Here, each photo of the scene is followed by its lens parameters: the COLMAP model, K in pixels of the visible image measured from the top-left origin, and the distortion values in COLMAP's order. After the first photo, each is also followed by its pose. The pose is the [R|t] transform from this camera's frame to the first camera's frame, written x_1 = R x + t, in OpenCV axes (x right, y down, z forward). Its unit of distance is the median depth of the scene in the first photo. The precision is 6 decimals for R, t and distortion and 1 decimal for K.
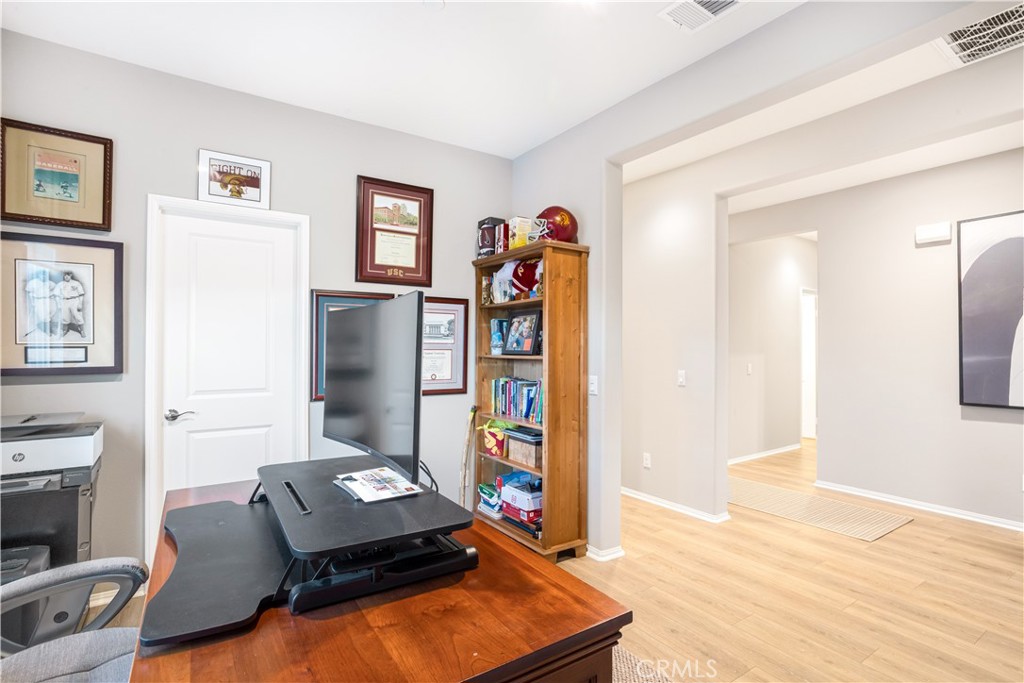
lens RADIAL K [[493.8, 0, 512.5], [0, 493.8, 341.0], [0, 0, 1]] dist [-0.037578, 0.014632]
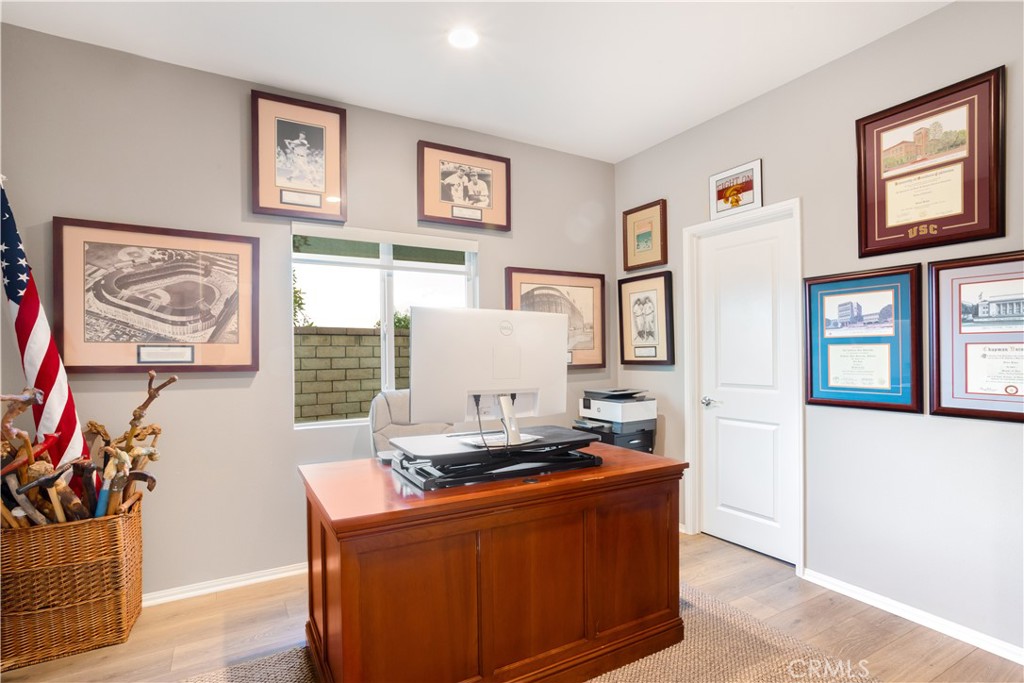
lens RADIAL K [[493.8, 0, 496.8], [0, 493.8, 356.5], [0, 0, 1]] dist [-0.037578, 0.014632]
pose [[-0.076012, 0.001663, -0.997105, 0.526647], [0.013983, 0.999902, 0.000602, 0.028745], [0.997009, -0.013897, -0.076028, 0.519801]]
